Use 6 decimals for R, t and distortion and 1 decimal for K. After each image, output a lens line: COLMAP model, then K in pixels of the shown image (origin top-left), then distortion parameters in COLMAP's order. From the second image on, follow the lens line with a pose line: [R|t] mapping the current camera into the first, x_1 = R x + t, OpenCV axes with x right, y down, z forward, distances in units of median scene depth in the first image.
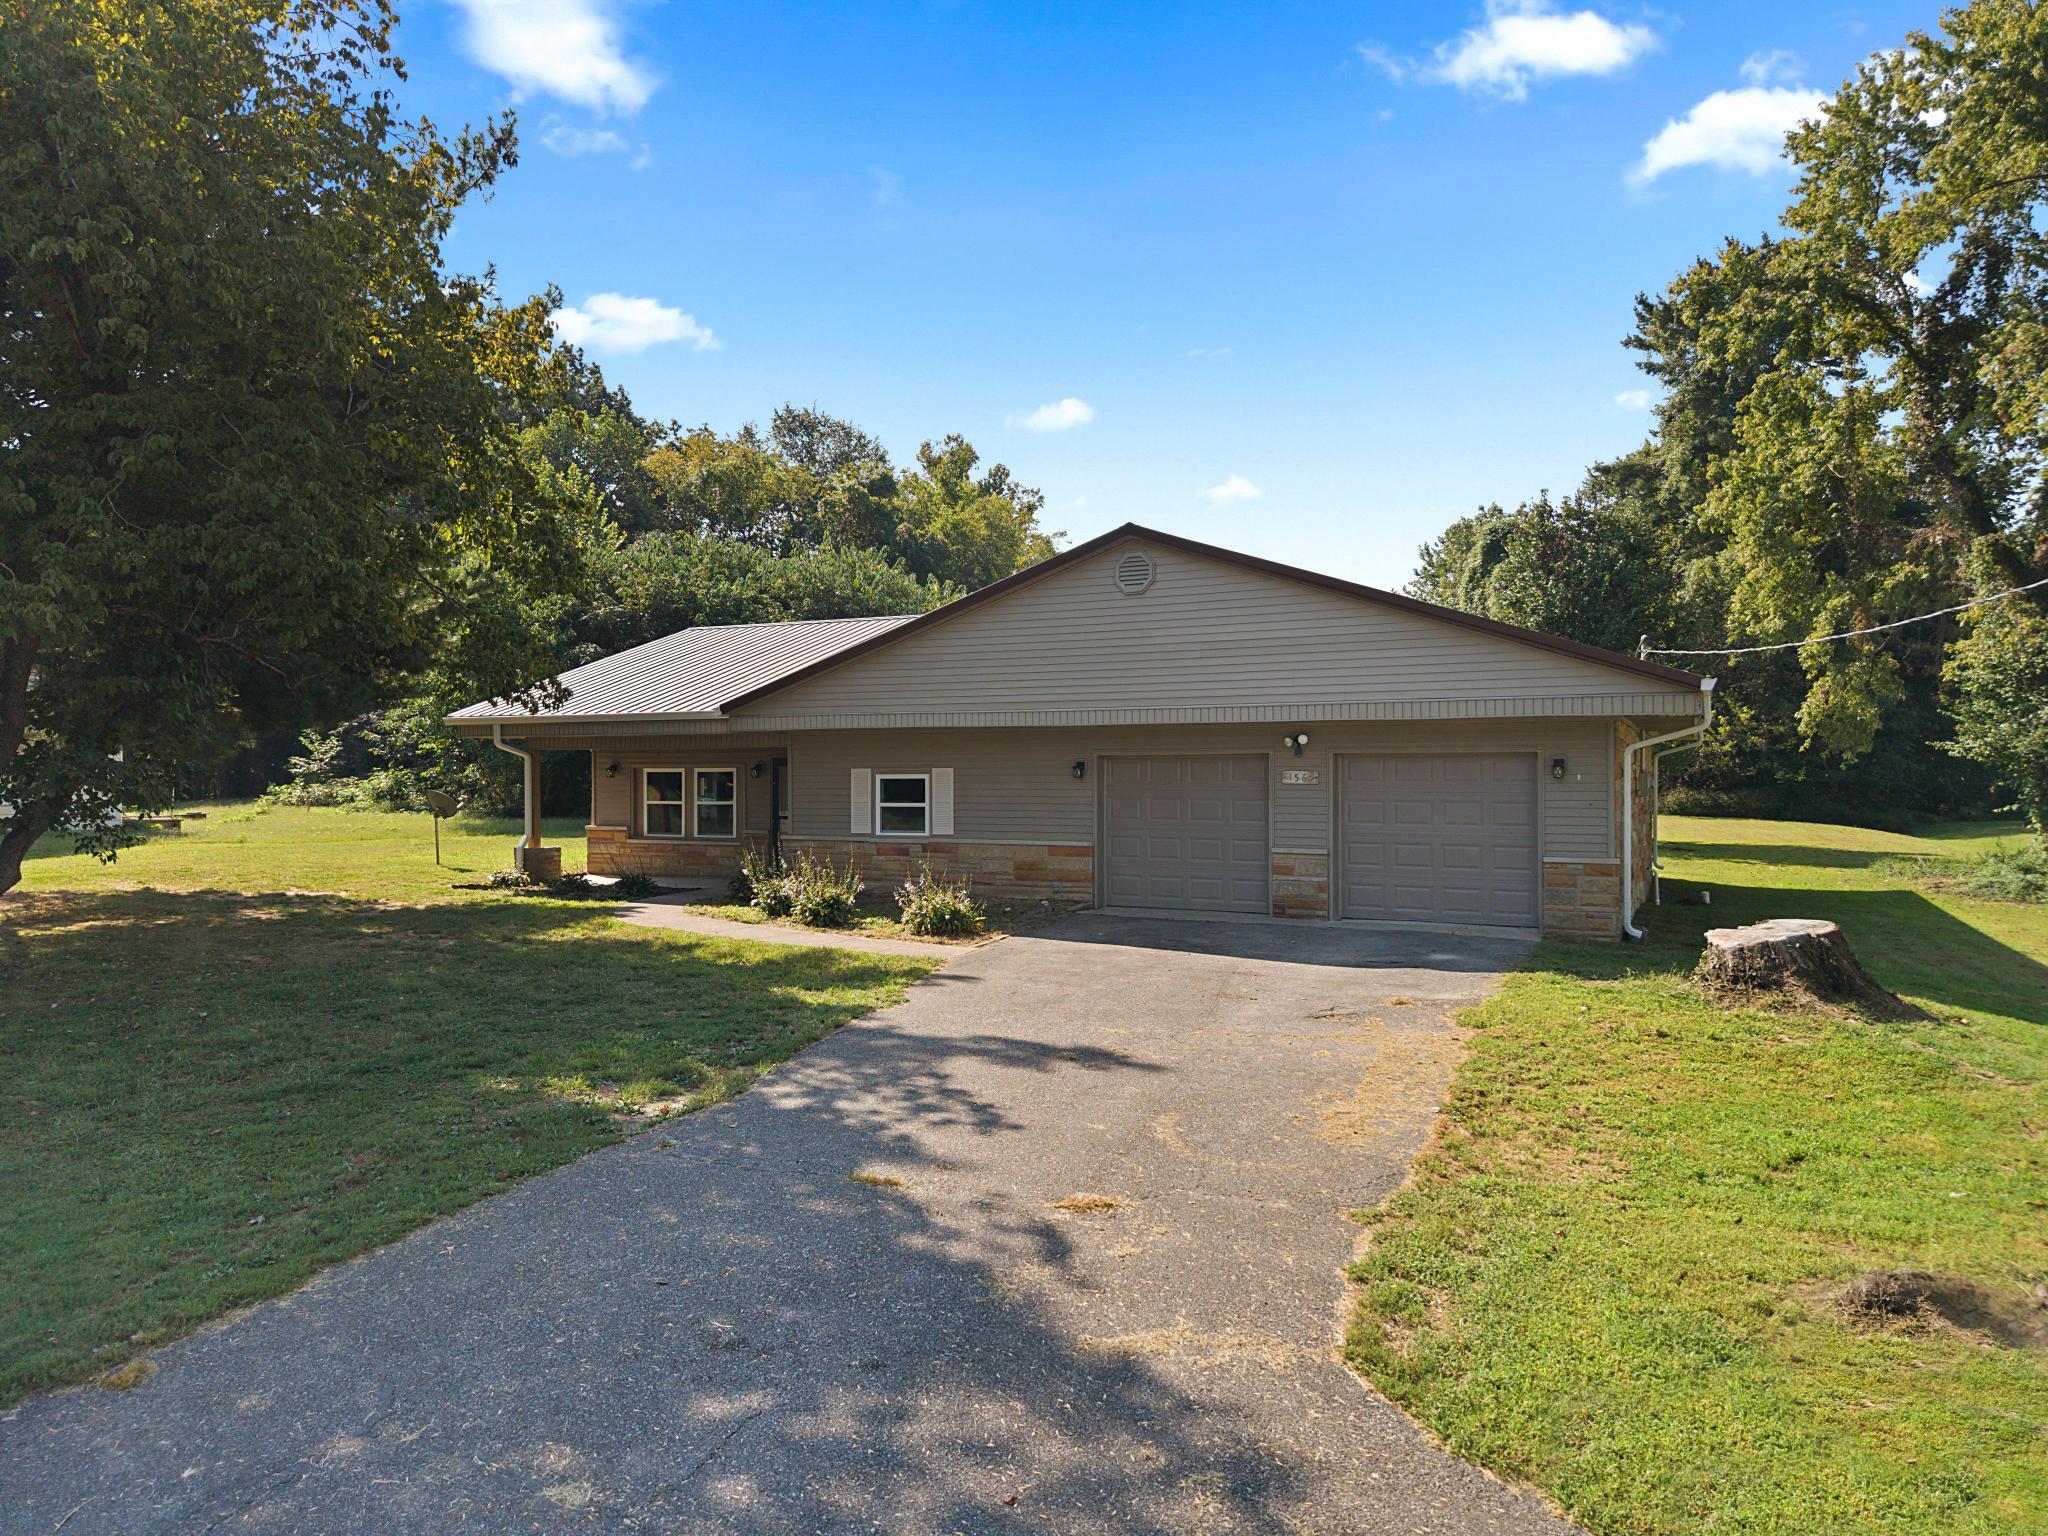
lens RADIAL K [[1407.6, 0, 1059.0], [0, 1407.6, 772.5], [0, 0, 1]] dist [-0.002424, -0.004205]
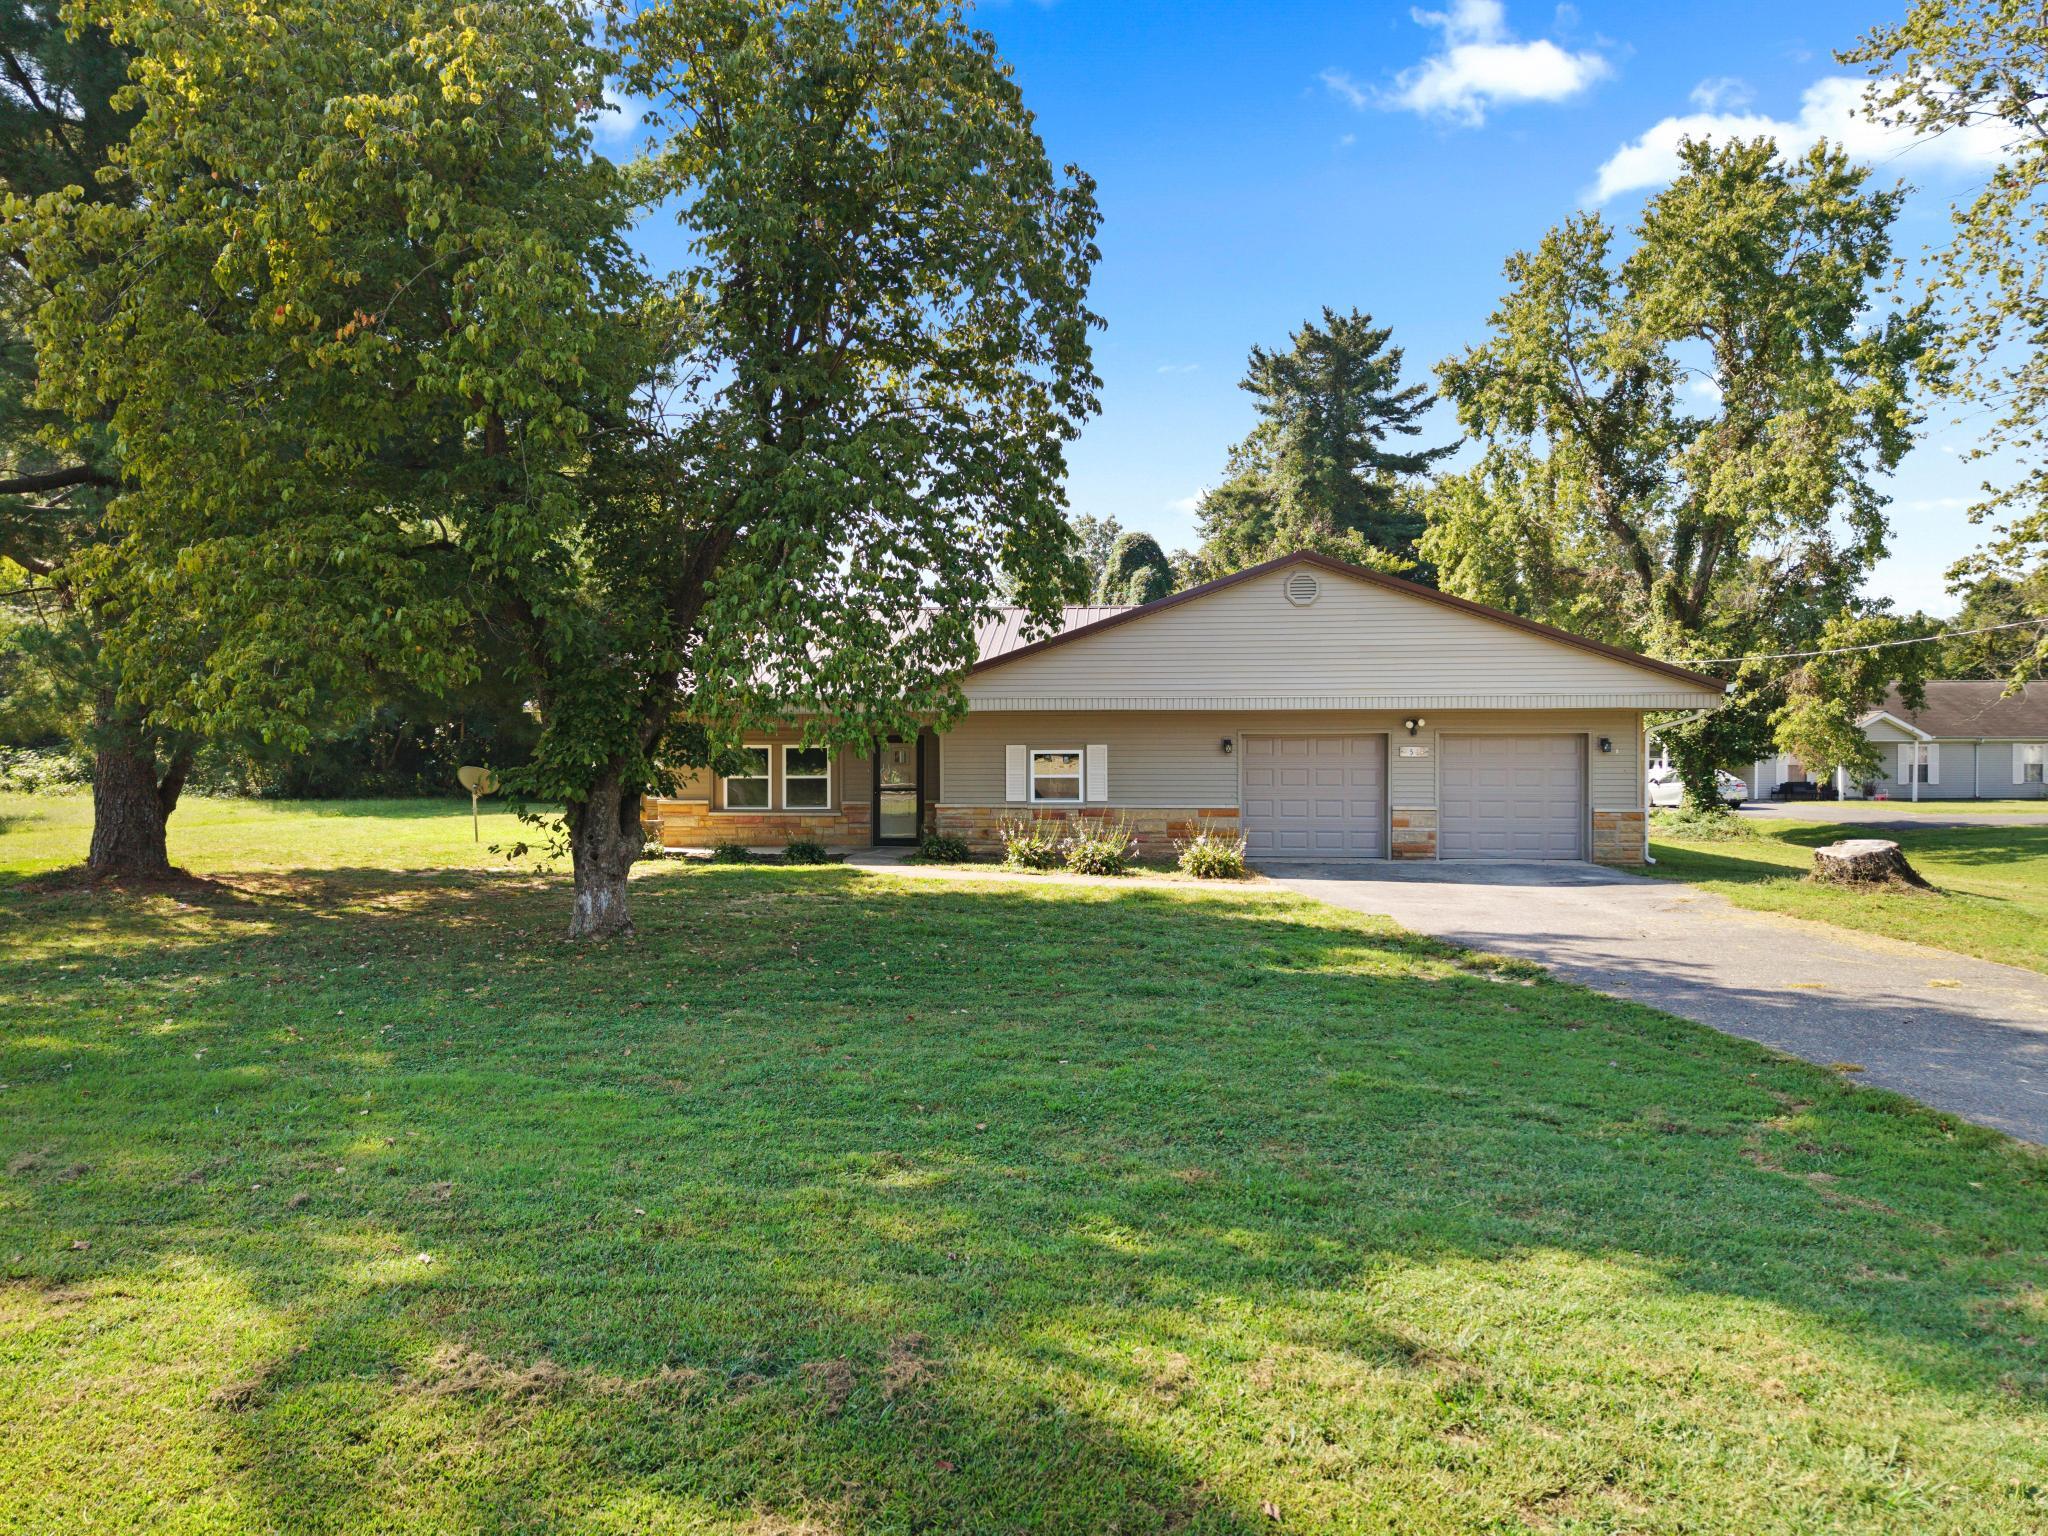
lens RADIAL K [[1408.5, 0, 1034.5], [0, 1408.5, 778.6], [0, 0, 1]] dist [0.063979, -0.154085]
pose [[0.923682, -0.005226, 0.383125, -0.365592], [-0.000878, 0.999876, 0.015753, 0.004335], [-0.383160, -0.014887, 0.923562, -0.043857]]
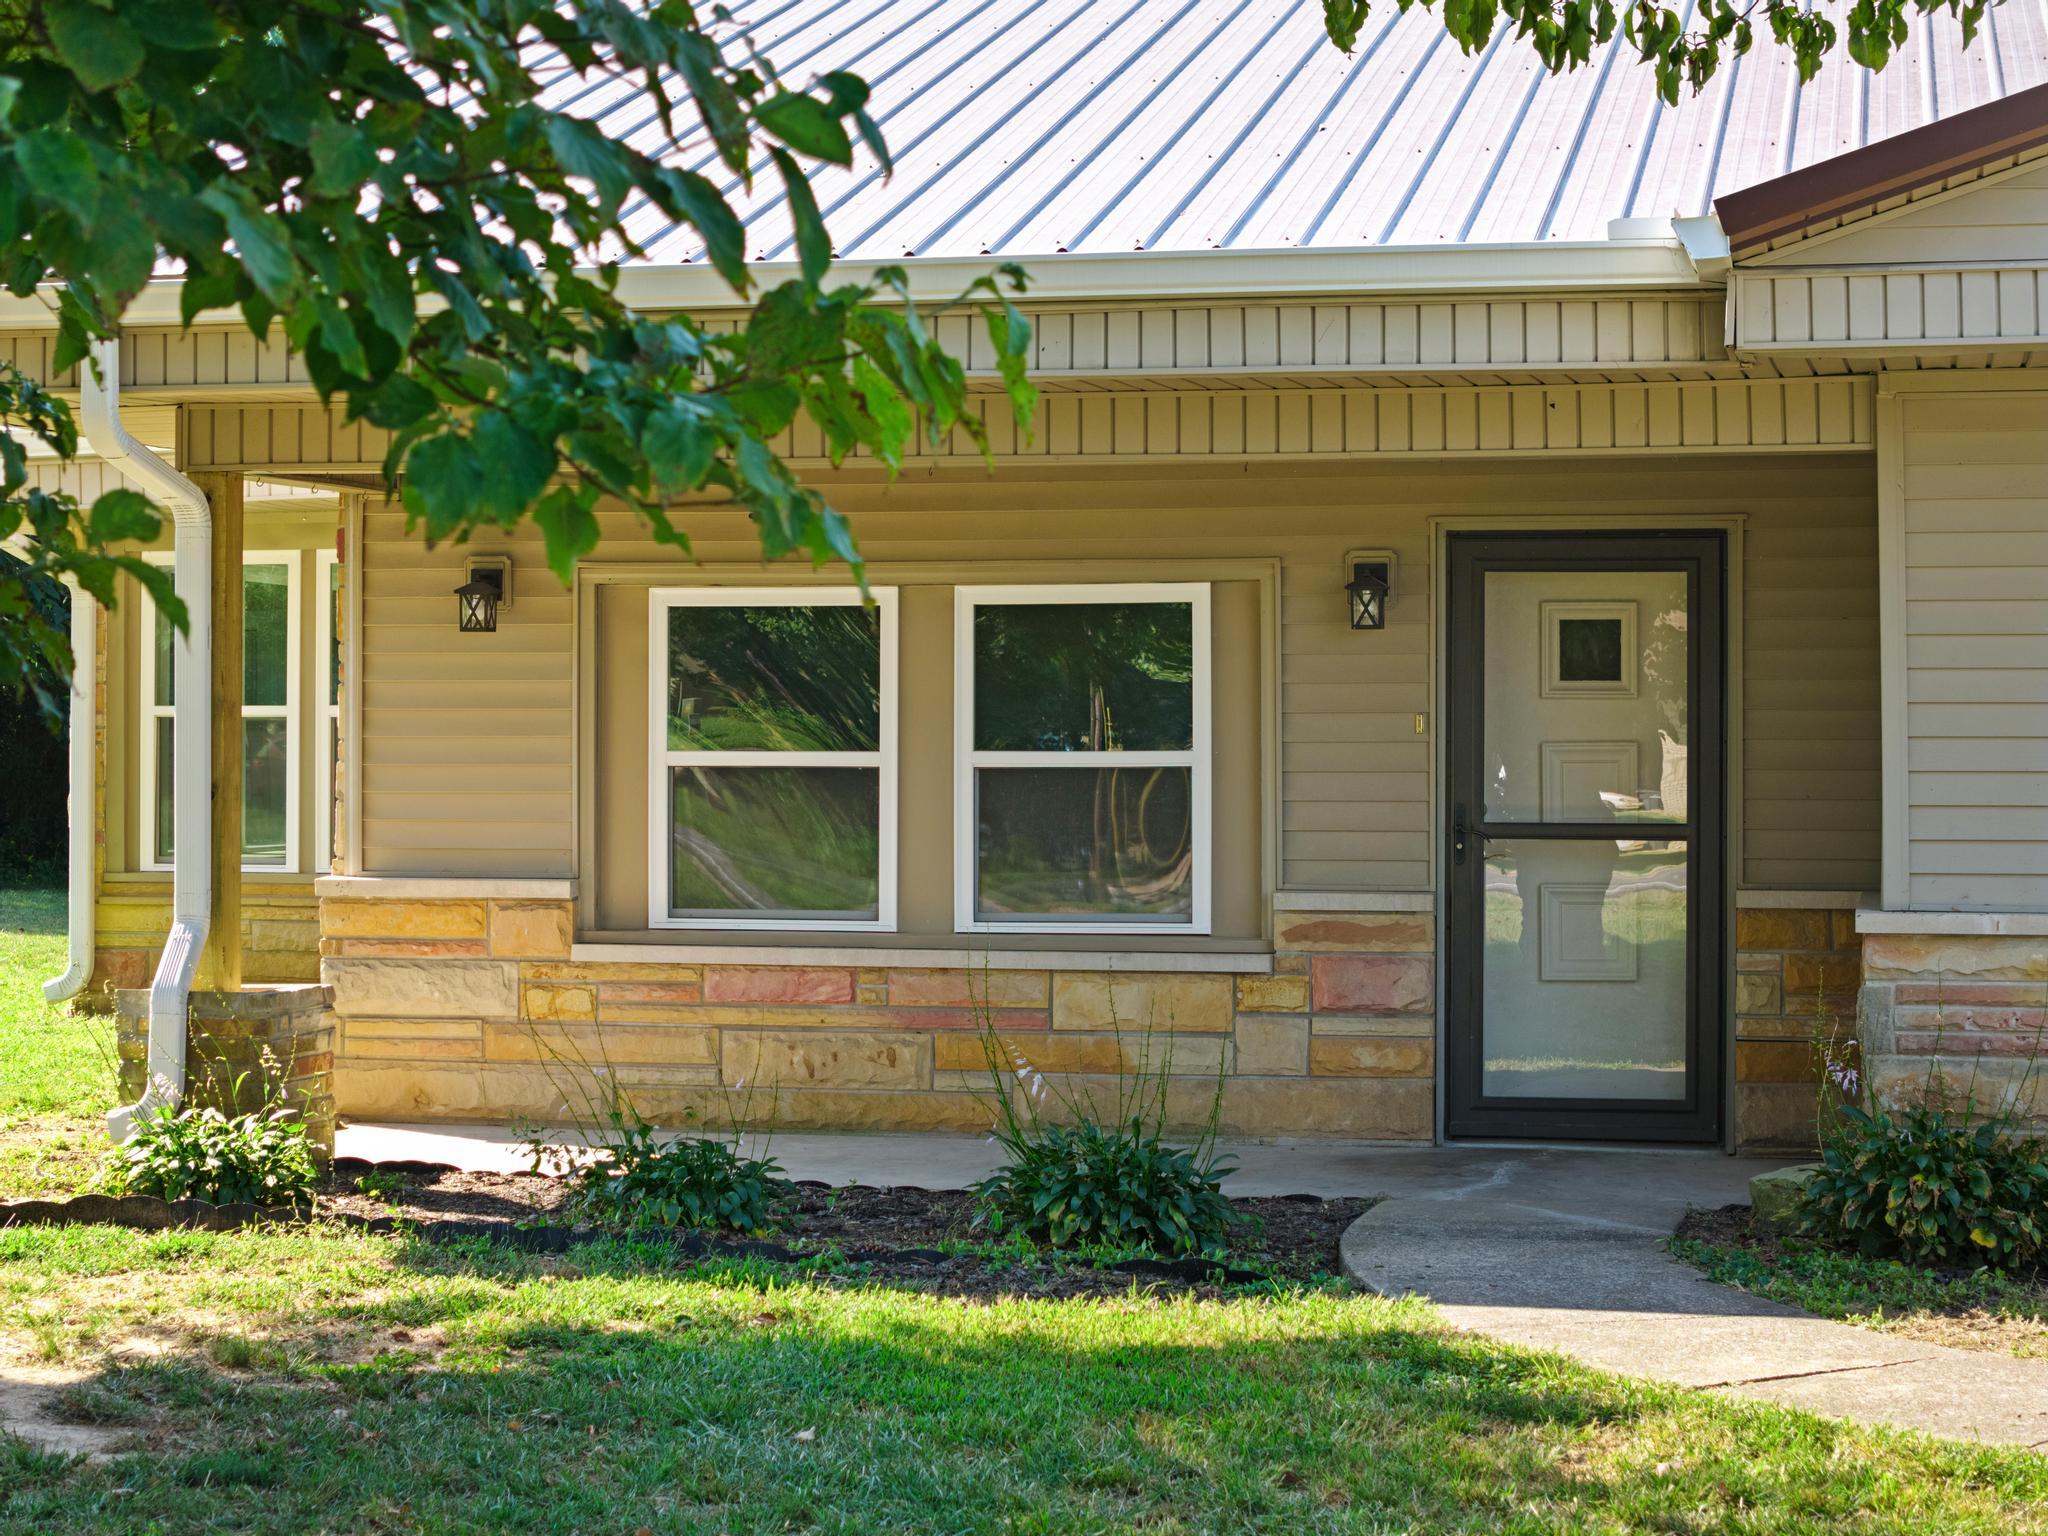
lens RADIAL K [[4120.4, 0, 1024.0], [0, 4120.4, 768.0], [0, 0, 1]] dist [0.001202, 0.001095]
pose [[0.967376, 0.002912, 0.253329, -0.295596], [-0.003565, 0.999991, 0.002117, 0.015908], [-0.253320, -0.002951, 0.967378, 0.321166]]
